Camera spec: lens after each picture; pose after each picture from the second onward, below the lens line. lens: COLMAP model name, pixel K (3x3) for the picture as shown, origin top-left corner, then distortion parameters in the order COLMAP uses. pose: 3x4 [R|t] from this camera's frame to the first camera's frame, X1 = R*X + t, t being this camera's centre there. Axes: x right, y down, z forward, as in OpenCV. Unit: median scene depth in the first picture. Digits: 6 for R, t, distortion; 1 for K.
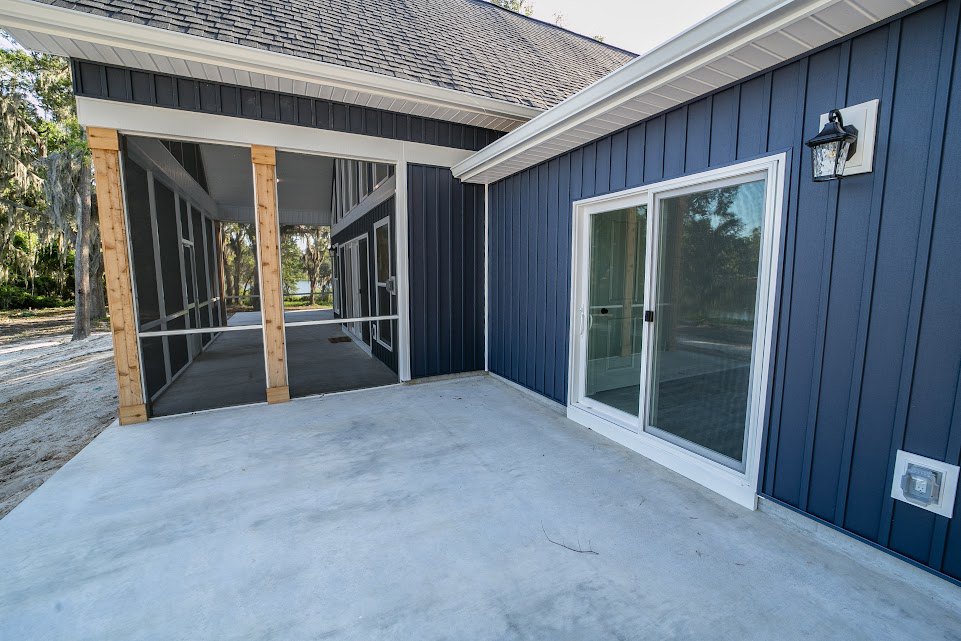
lens RADIAL K [[382.6, 0, 480.5], [0, 382.6, 320.5], [0, 0, 1]] dist [-0.036597, 0.009173]
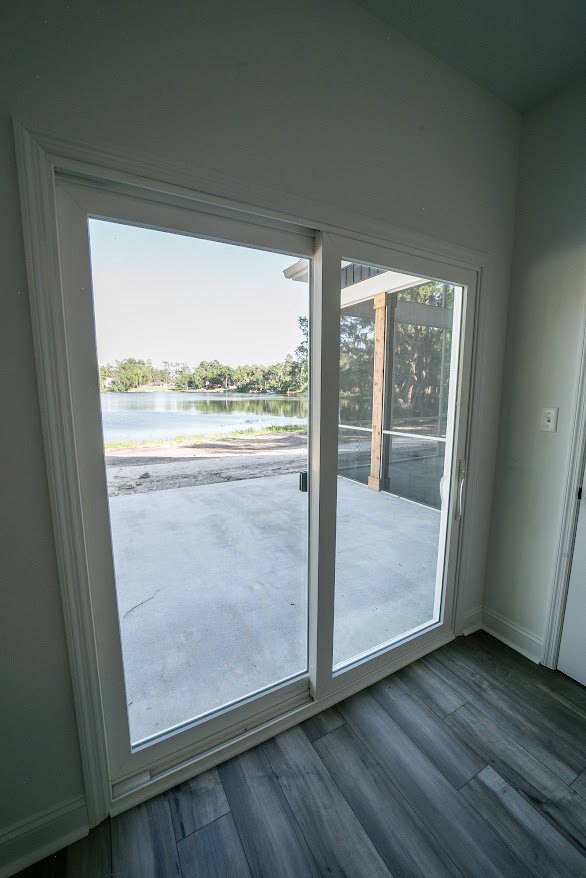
lens RADIAL K [[349.6, 0, 293.0], [0, 349.6, 439.0], [0, 0, 1]] dist [-0.036597, 0.009173]
pose [[0.052107, 0.151119, -0.987141, 0.985763], [-0.117020, 0.982598, 0.144247, -0.153883], [0.991762, 0.107999, 0.068884, 0.986163]]
